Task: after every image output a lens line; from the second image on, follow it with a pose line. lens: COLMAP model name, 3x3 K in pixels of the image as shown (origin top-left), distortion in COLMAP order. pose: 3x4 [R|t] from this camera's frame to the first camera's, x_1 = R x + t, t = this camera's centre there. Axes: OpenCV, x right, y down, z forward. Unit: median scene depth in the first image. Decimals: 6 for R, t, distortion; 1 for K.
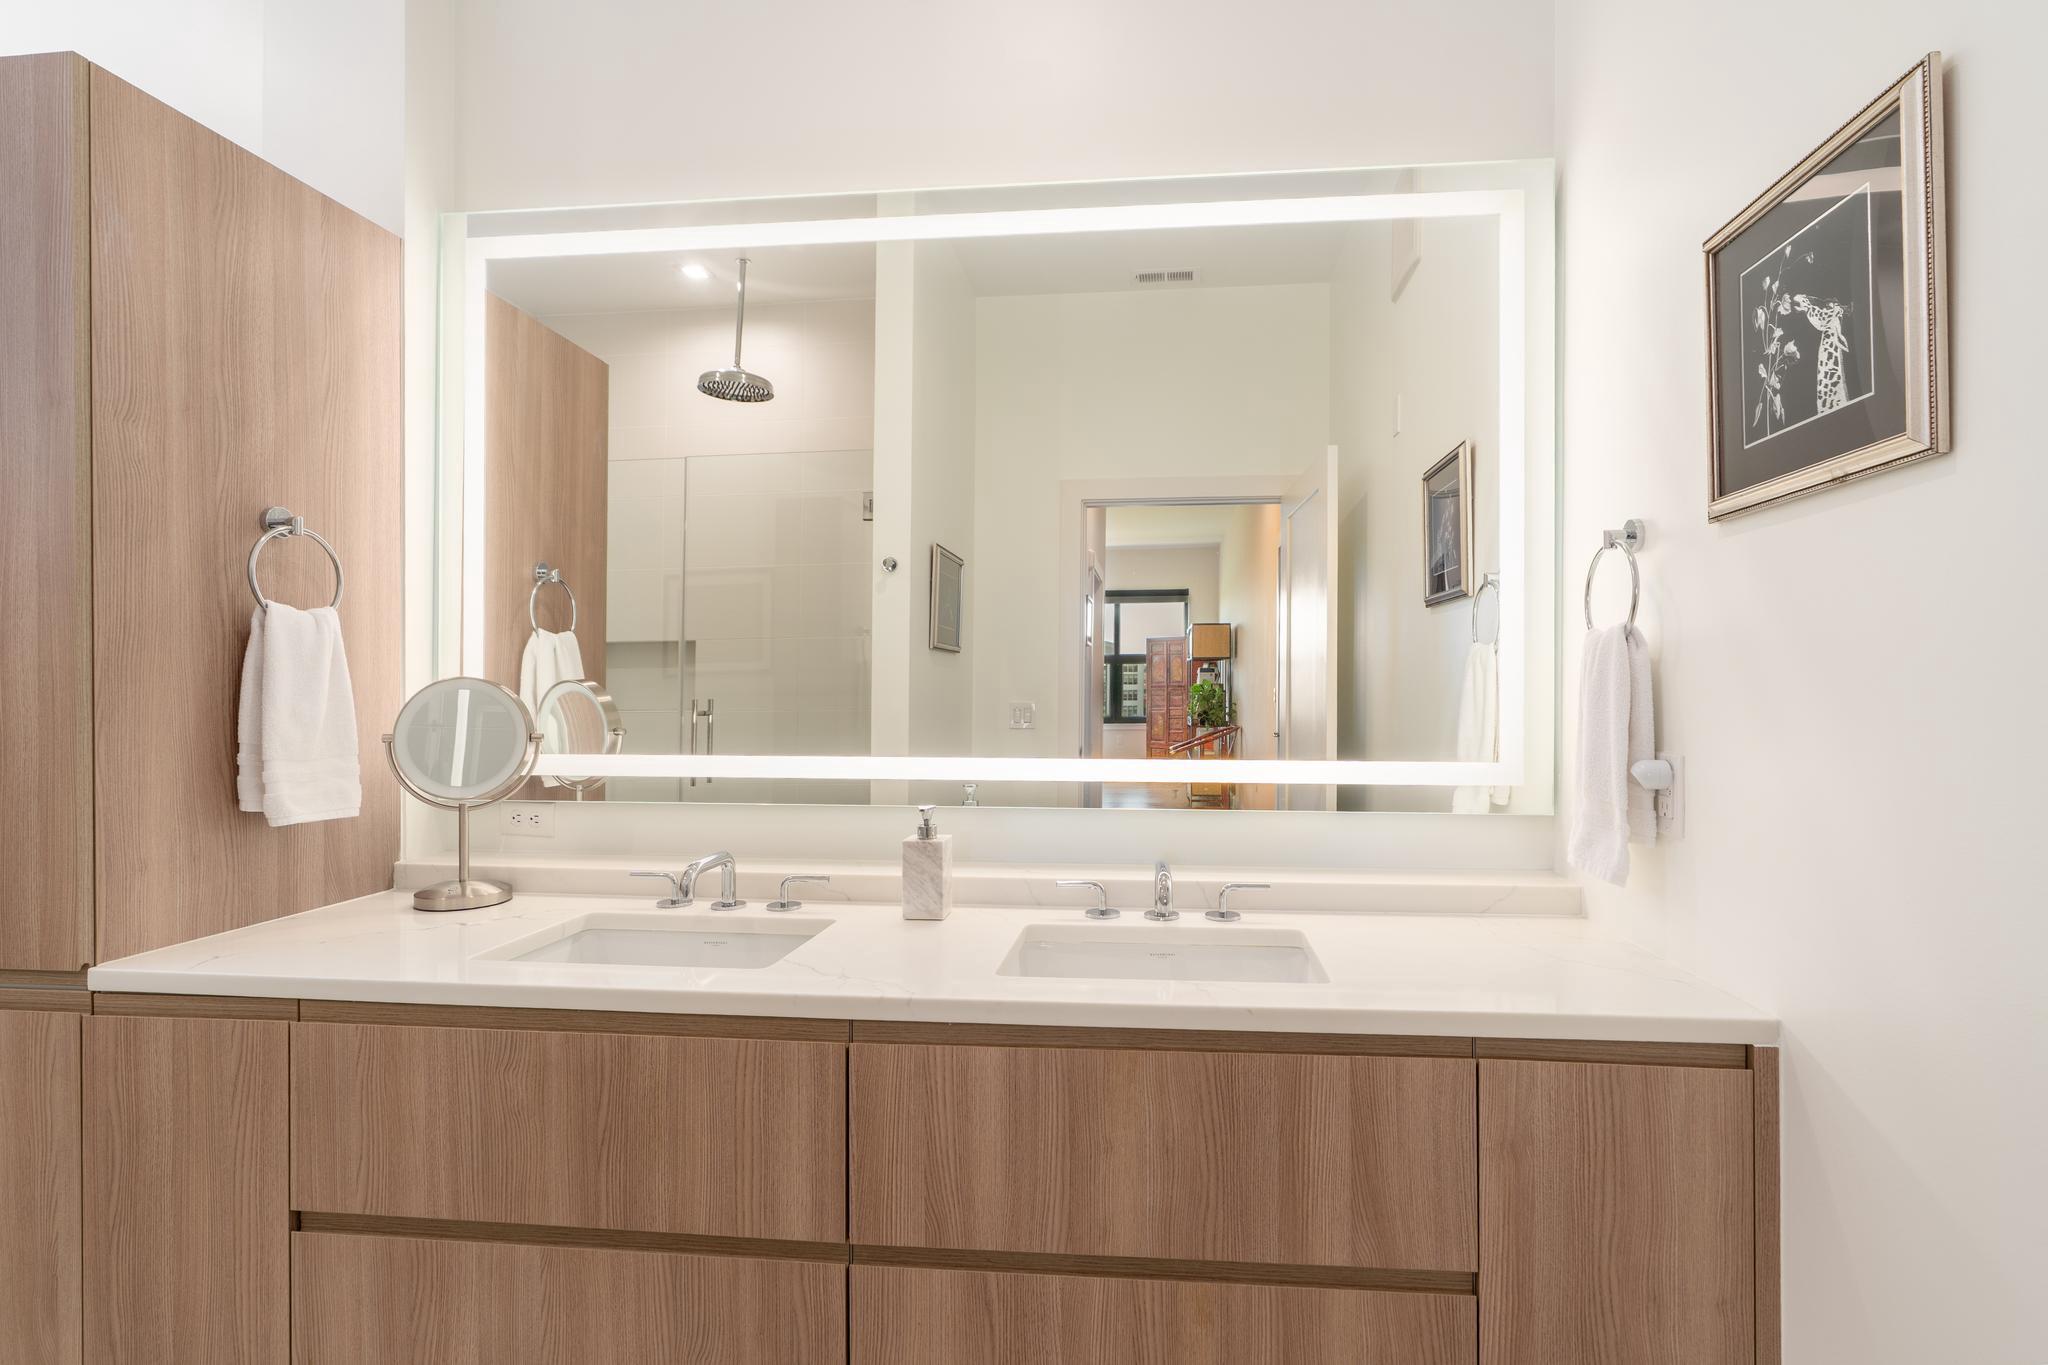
lens RADIAL K [[928.4, 0, 1028.9], [0, 928.4, 692.2], [0, 0, 1]] dist [-0.004451, 0.001670]
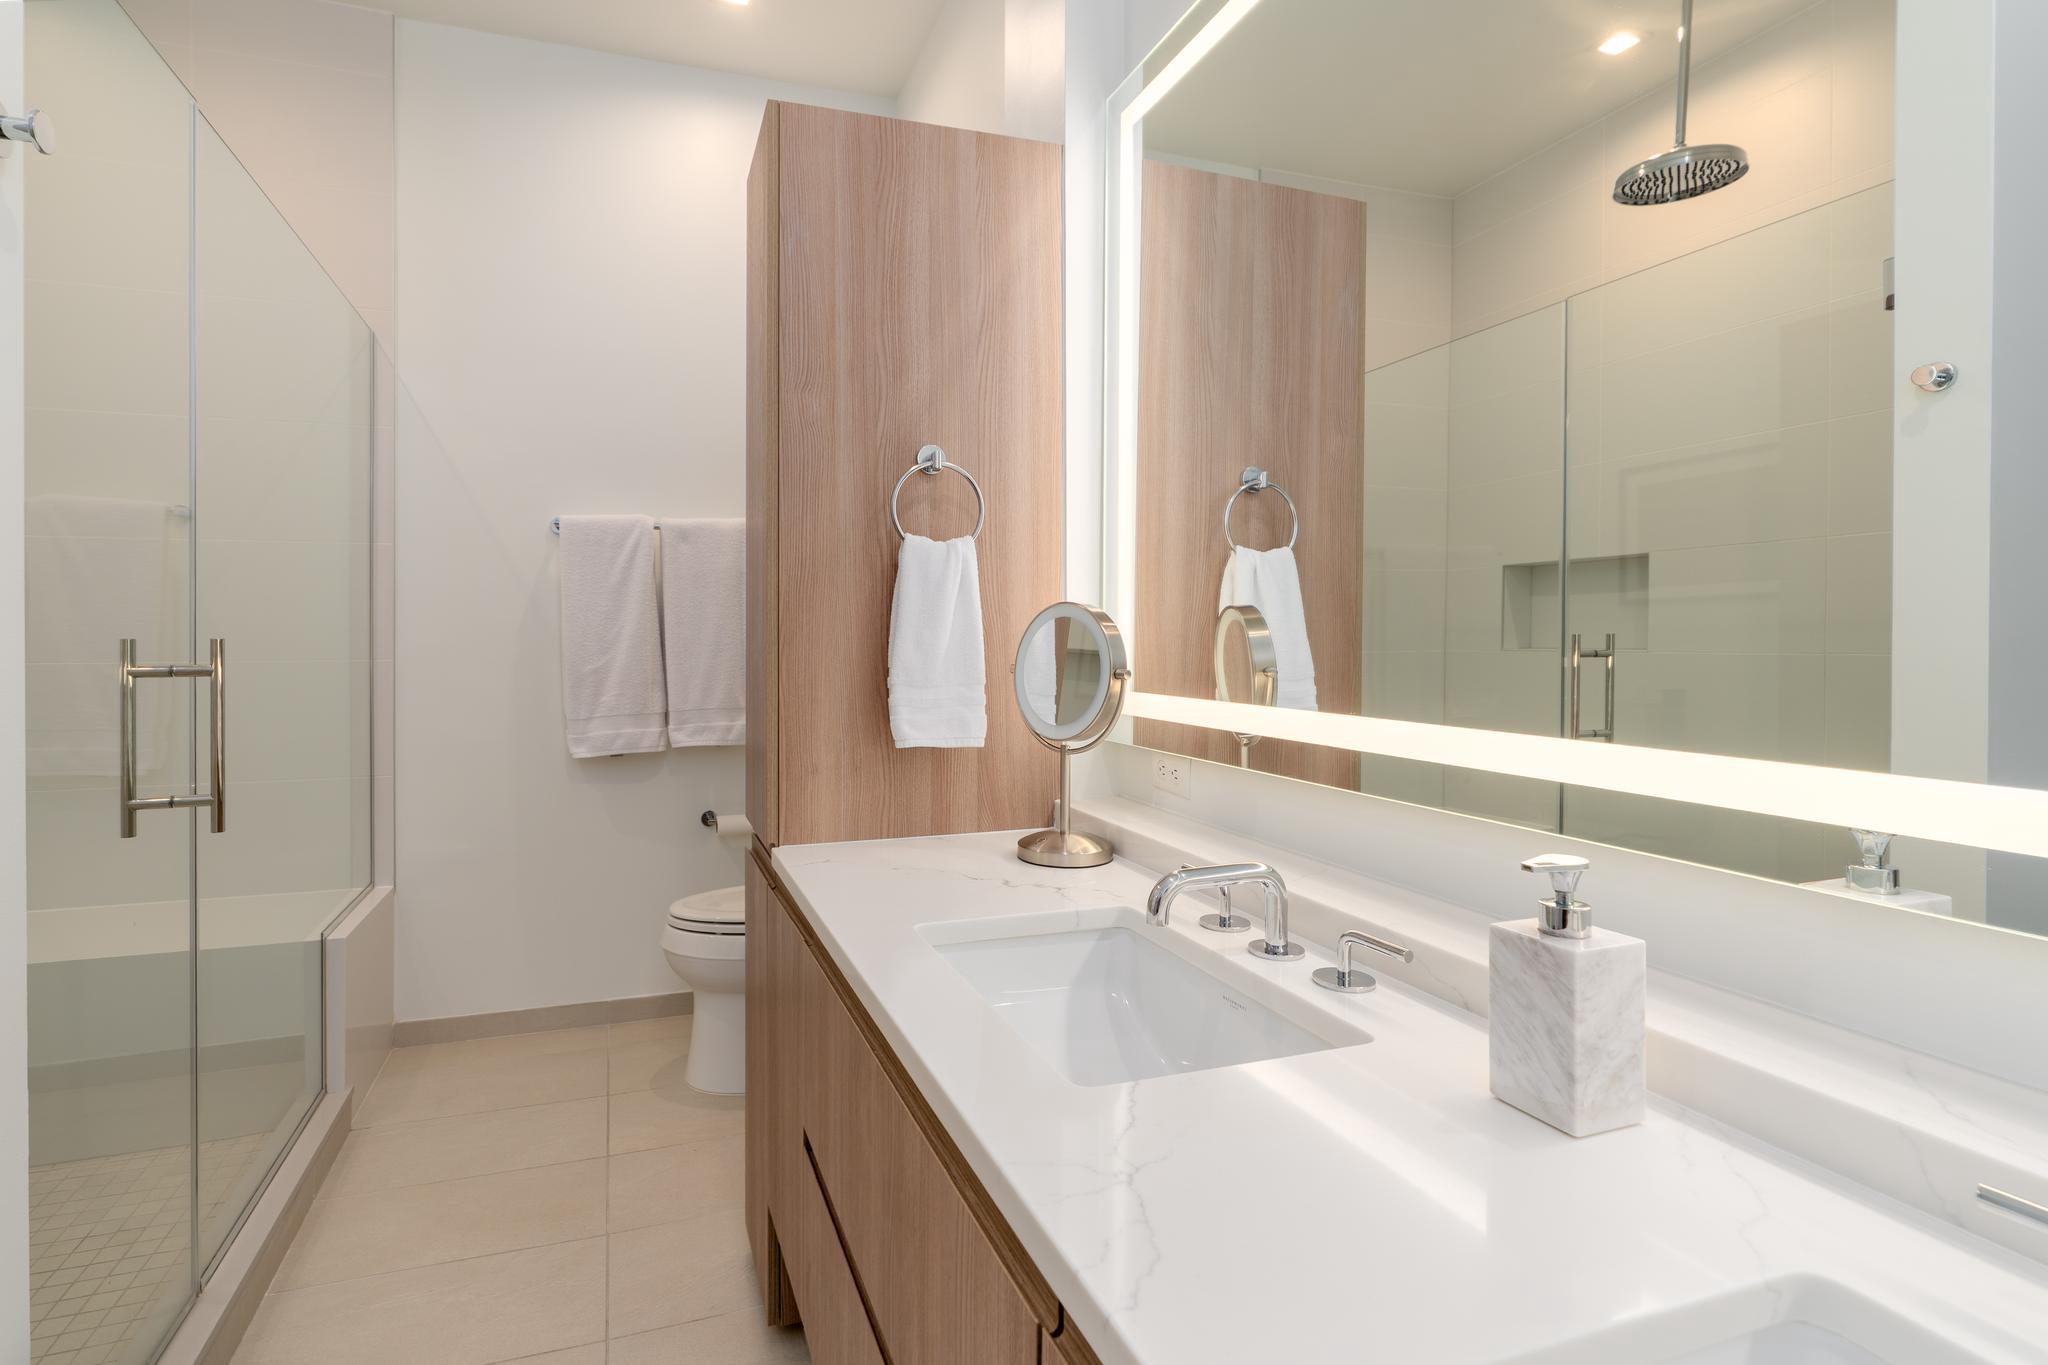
lens RADIAL K [[935.7, 0, 1024.1], [0, 935.7, 631.5], [0, 0, 1]] dist [-0.002175, 0.000389]
pose [[0.450474, -0.002632, -0.892786, 0.177027], [0.000262, 0.999996, -0.002816, 0.014454], [0.892789, 0.001034, 0.450473, 0.580760]]
